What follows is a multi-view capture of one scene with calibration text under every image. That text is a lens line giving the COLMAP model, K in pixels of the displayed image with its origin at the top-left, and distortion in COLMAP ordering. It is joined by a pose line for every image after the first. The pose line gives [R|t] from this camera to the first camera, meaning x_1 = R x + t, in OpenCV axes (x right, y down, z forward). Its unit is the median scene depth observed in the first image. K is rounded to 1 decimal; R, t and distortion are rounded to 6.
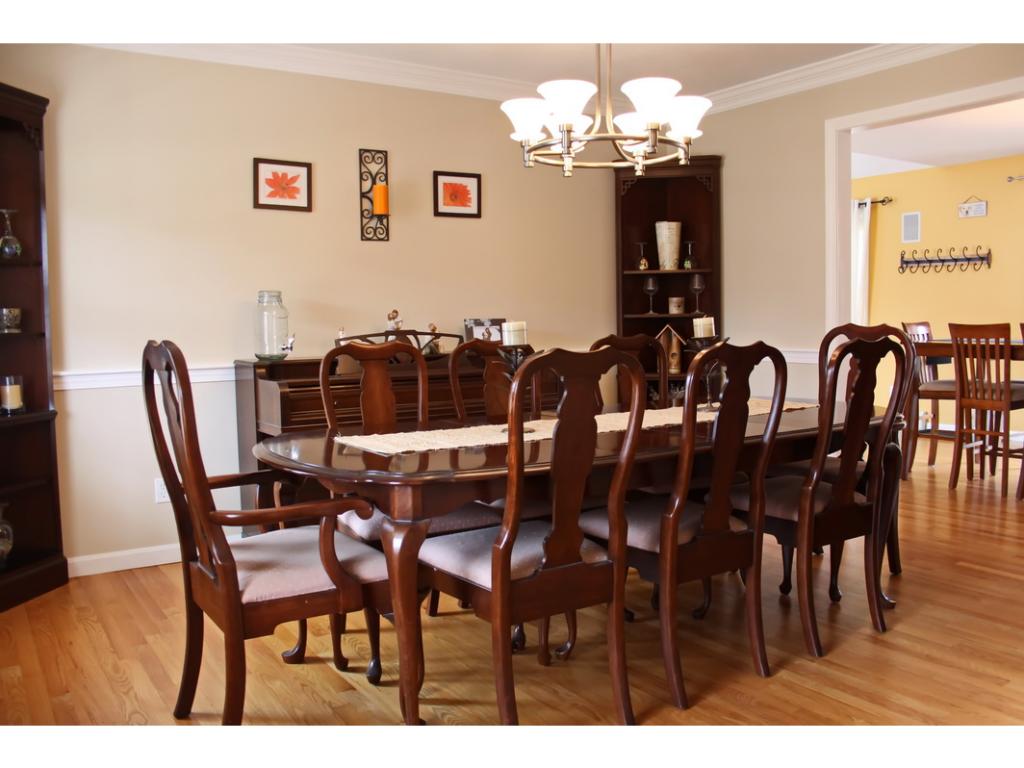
lens RADIAL K [[831.1, 0, 513.1], [0, 831.1, 382.6], [0, 0, 1]] dist [-0.079447, 0.036318]
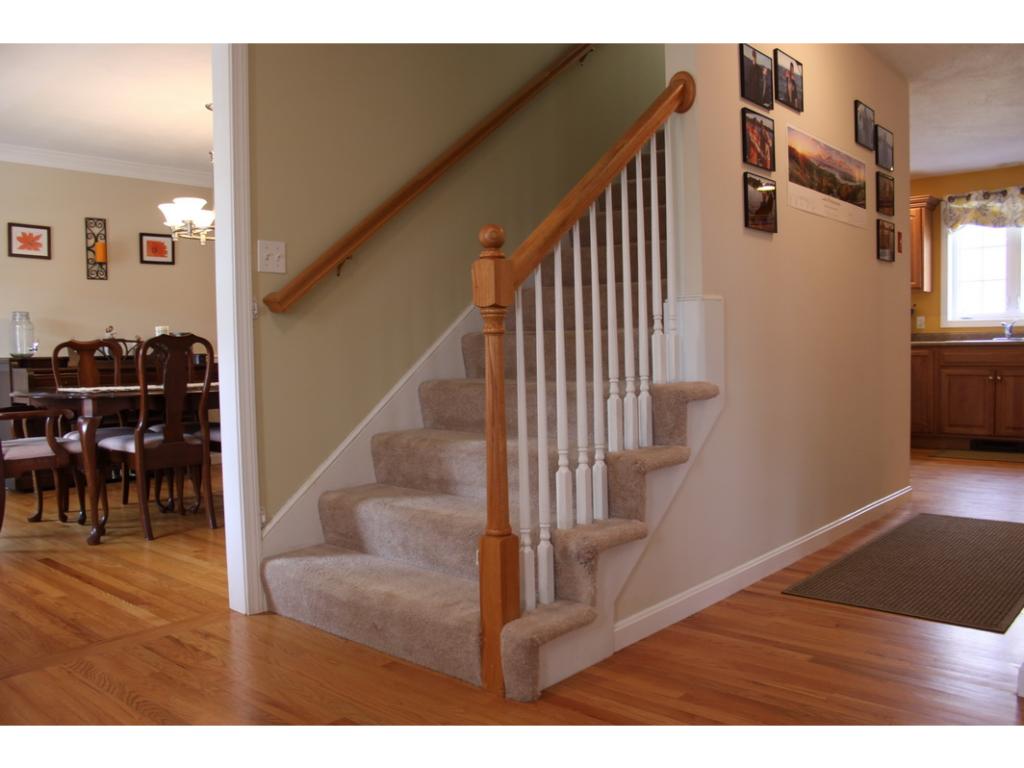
lens RADIAL K [[831.1, 0, 493.9], [0, 831.1, 401.2], [0, 0, 1]] dist [-0.079447, 0.036318]
pose [[0.972651, -0.017092, 0.231641, 0.188729], [0.021508, 0.999632, -0.016554, 0.089072], [-0.231273, 0.021083, 0.972660, -0.603503]]
